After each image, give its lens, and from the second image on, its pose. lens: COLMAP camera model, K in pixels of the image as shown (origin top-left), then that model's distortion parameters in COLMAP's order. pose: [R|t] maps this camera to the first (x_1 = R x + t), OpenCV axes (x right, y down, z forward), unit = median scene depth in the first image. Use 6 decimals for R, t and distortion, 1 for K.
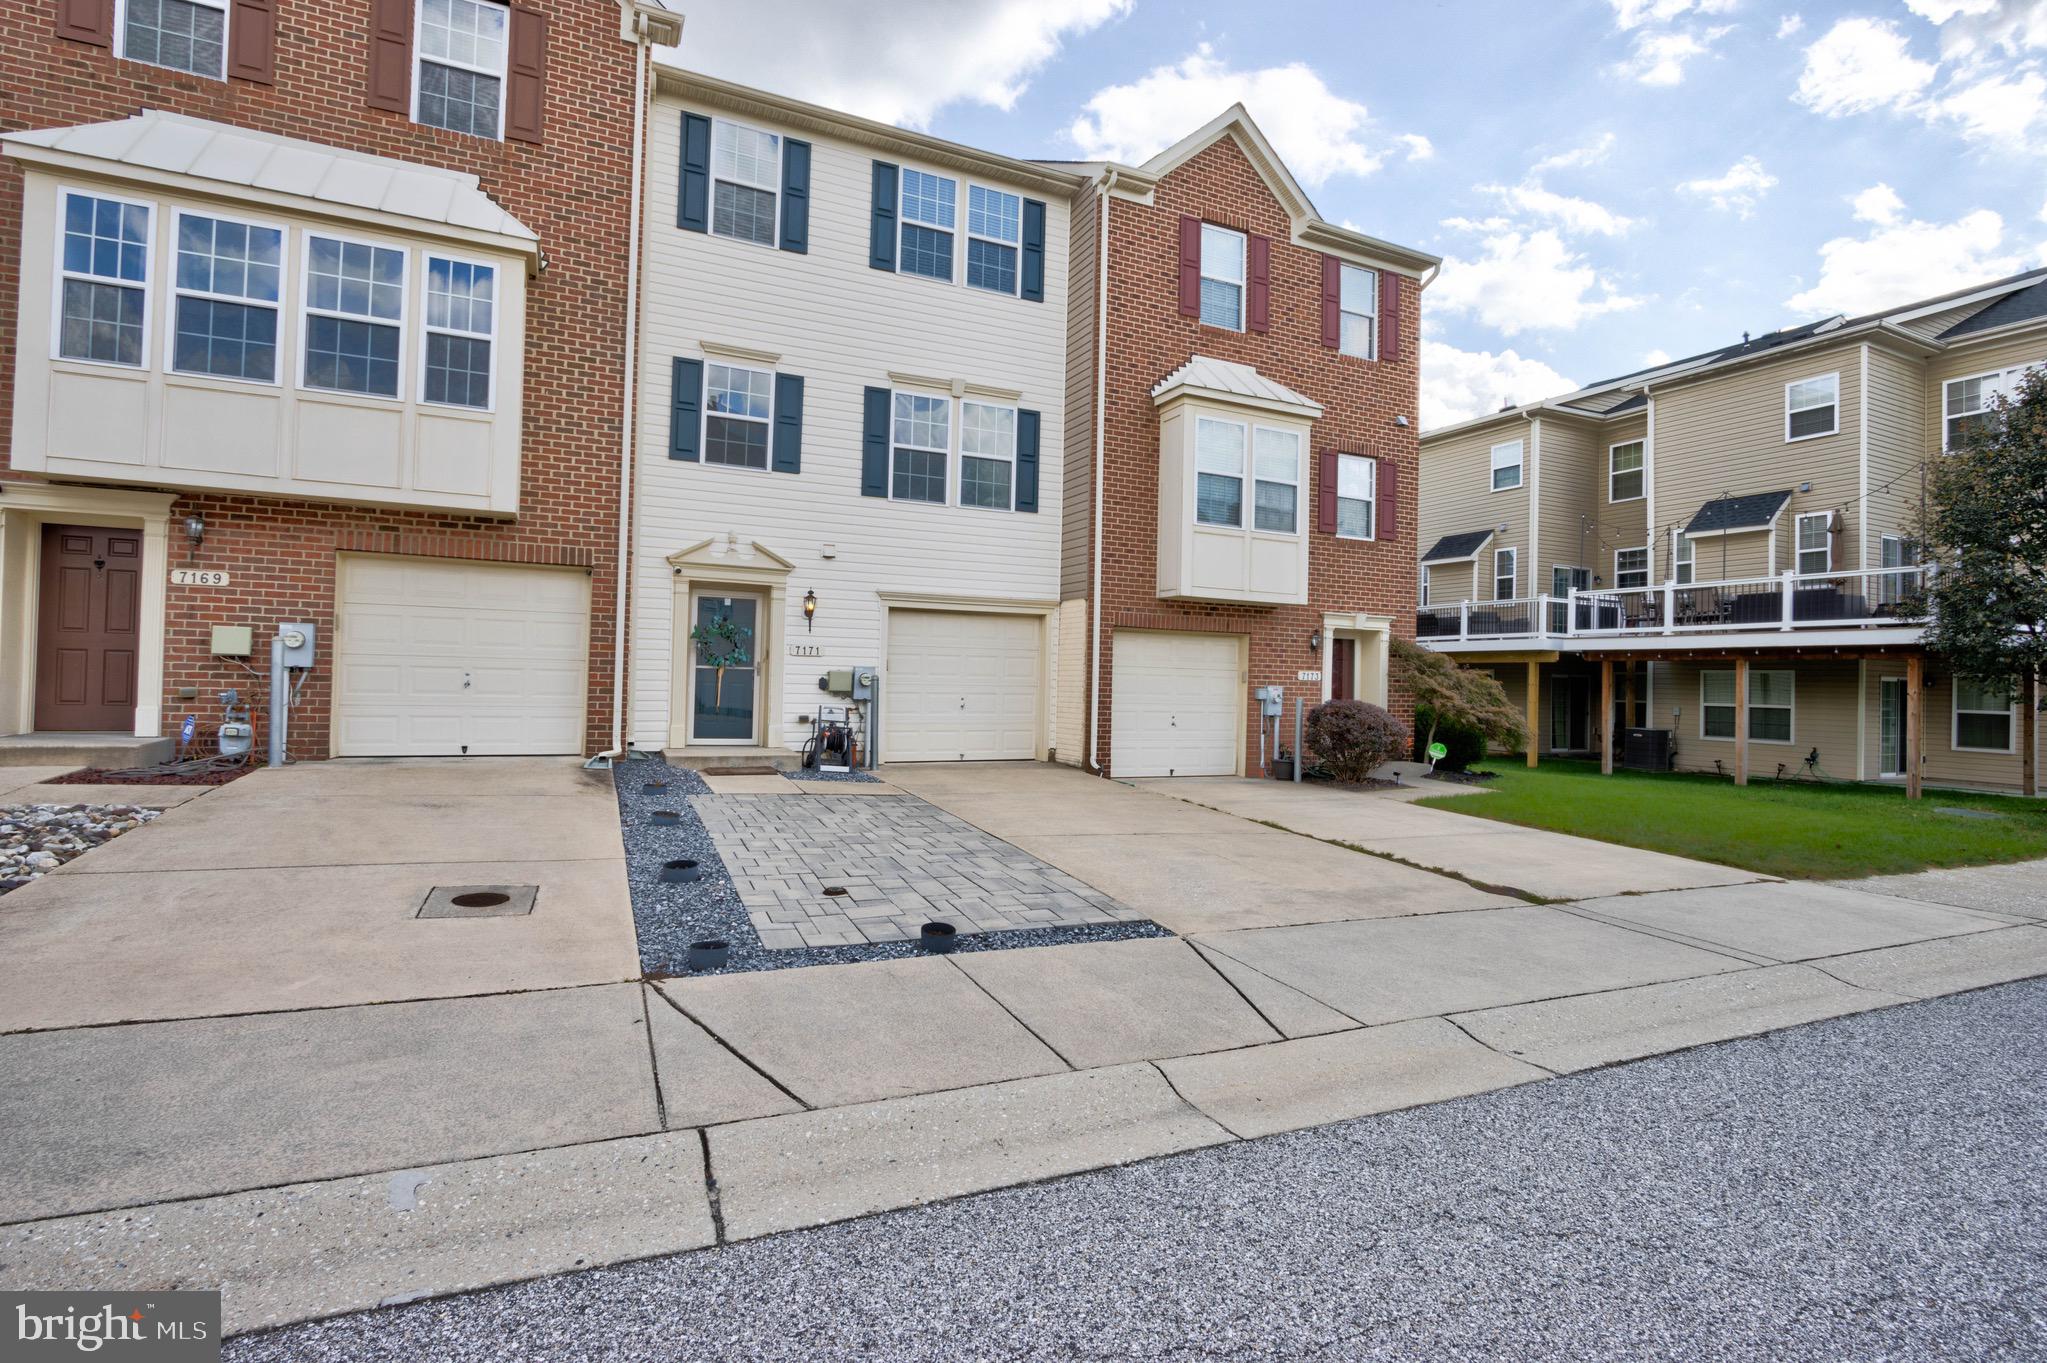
lens RADIAL K [[954.4, 0, 1034.5], [0, 954.4, 667.9], [0, 0, 1]] dist [-0.014434, 0.001191]
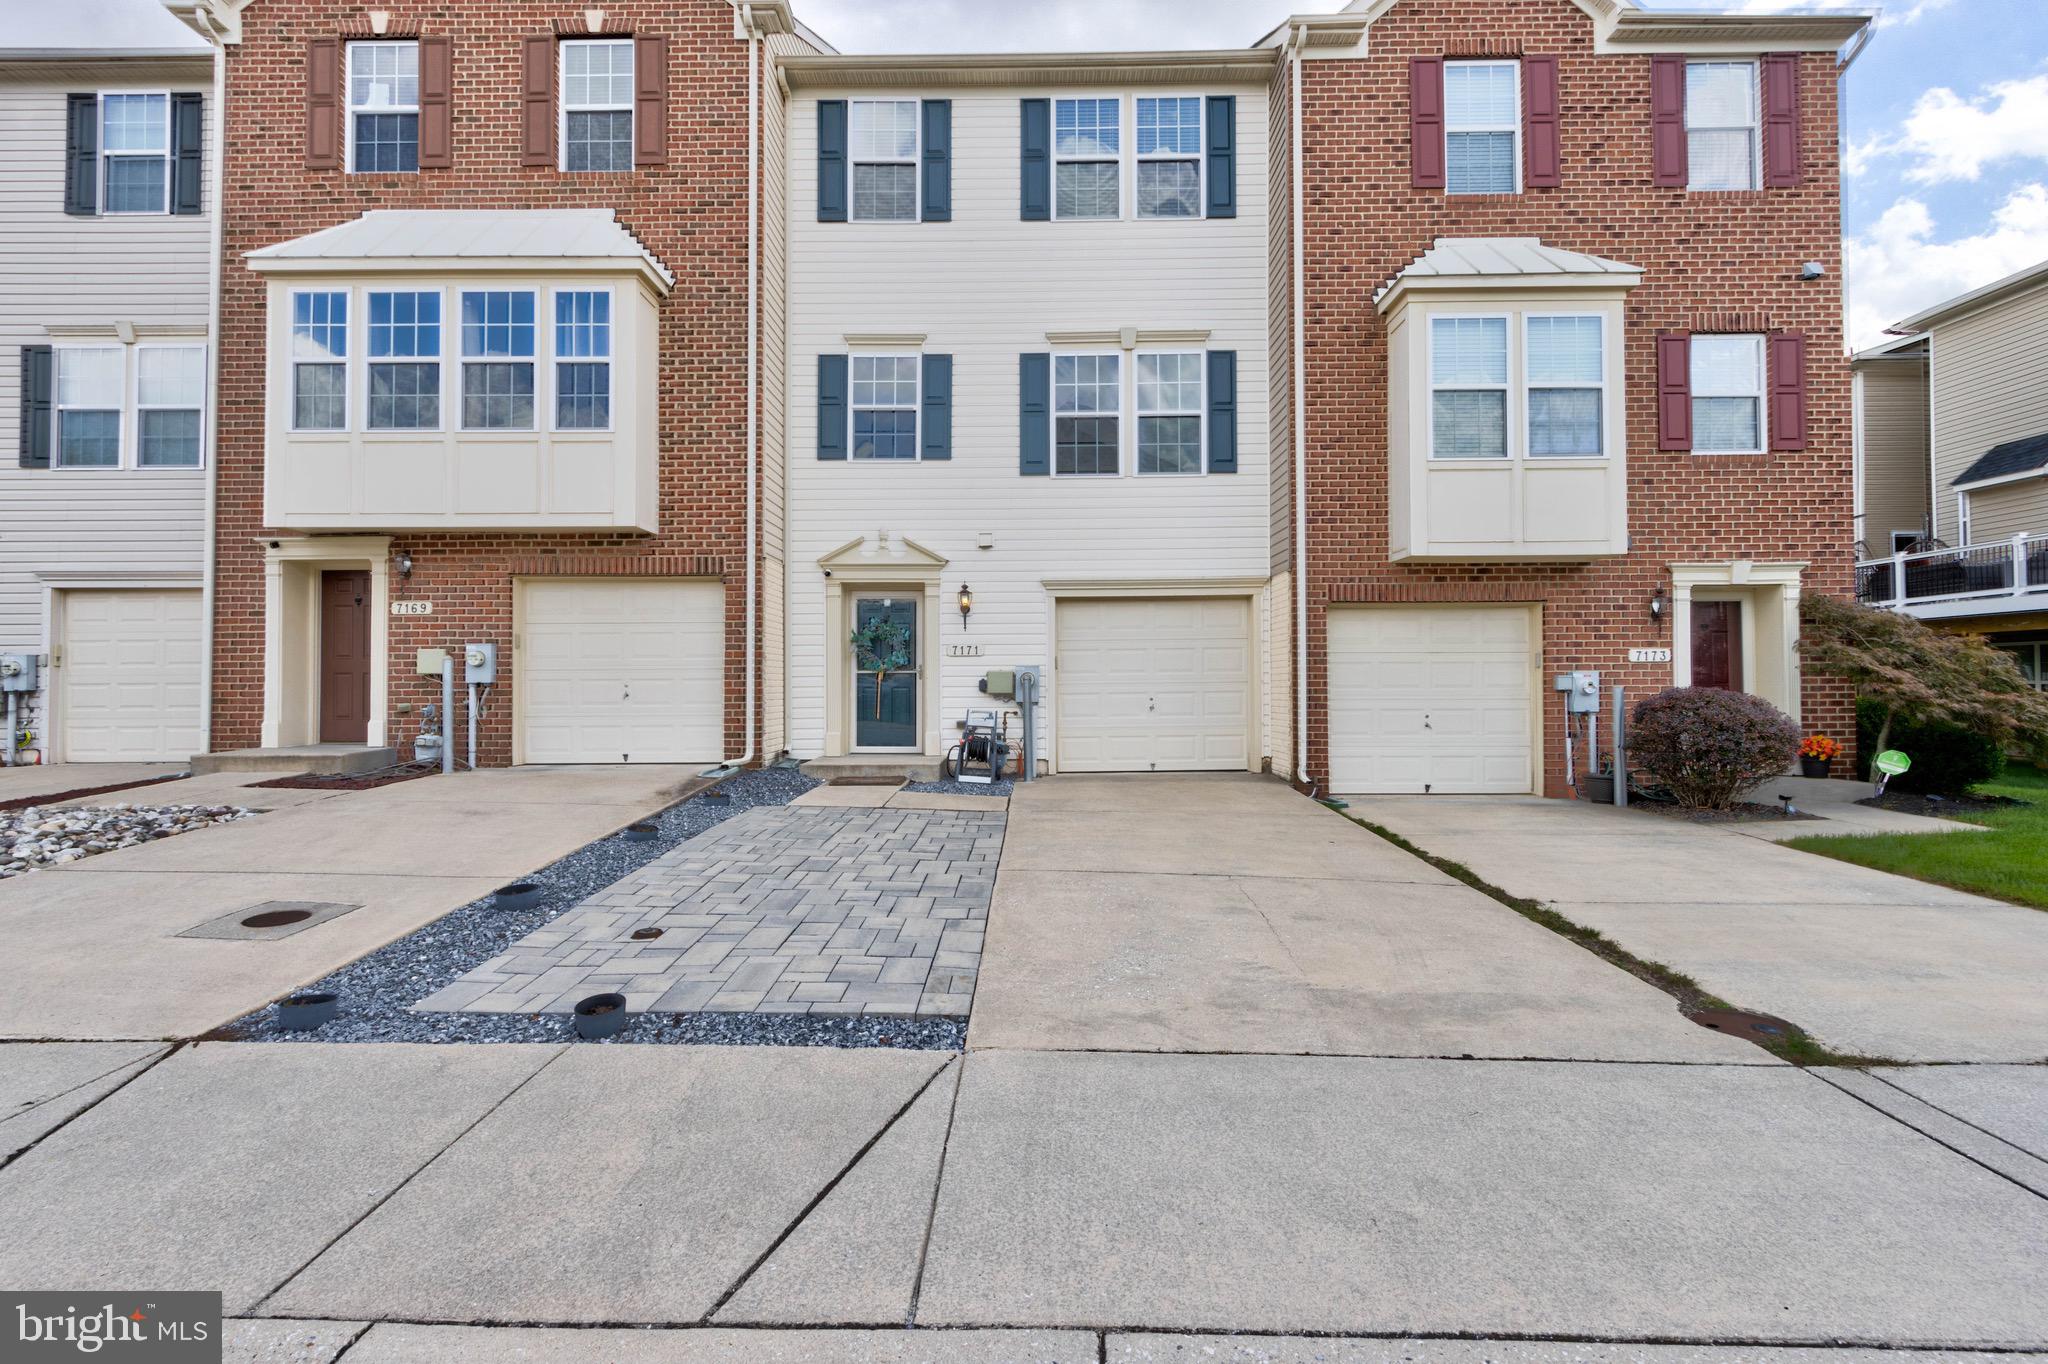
lens RADIAL K [[952.8, 0, 1035.3], [0, 952.8, 673.4], [0, 0, 1]] dist [0.004162, 0.000063]
pose [[0.903316, -0.034841, -0.427559, 0.217406], [0.034195, 0.999373, -0.009192, 0.015089], [0.427611, -0.006317, 0.903941, 0.198576]]
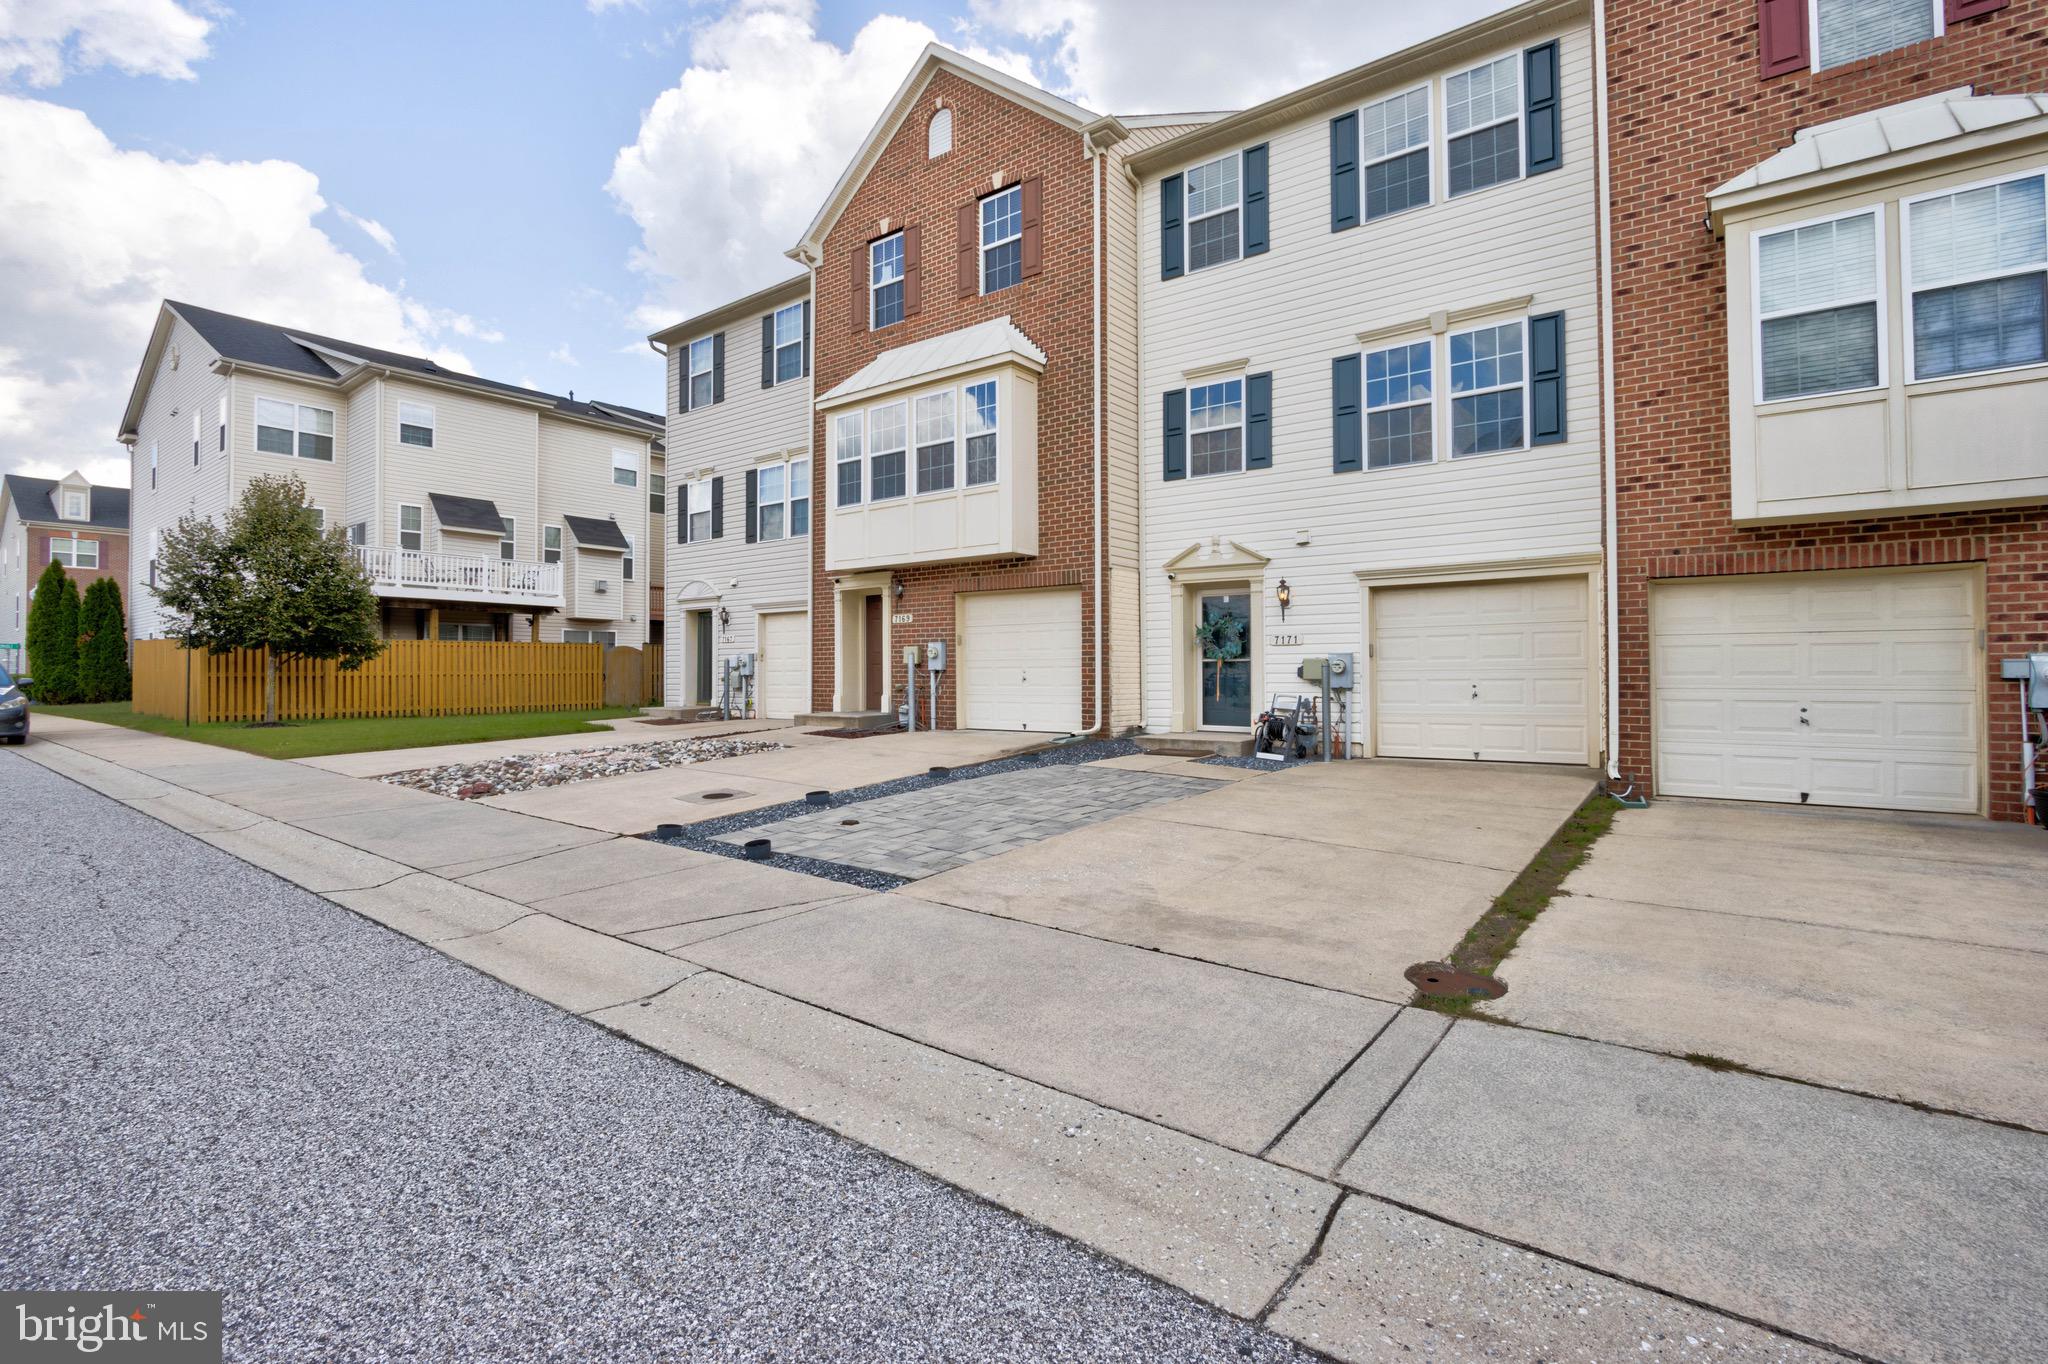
lens RADIAL K [[954.8, 0, 1035.0], [0, 954.8, 668.4], [0, 0, 1]] dist [-0.014434, 0.001191]
pose [[0.468967, -0.033897, -0.882565, 0.528444], [0.026826, 0.999349, -0.024128, 0.029319], [0.882808, -0.012360, 0.469571, 0.297484]]
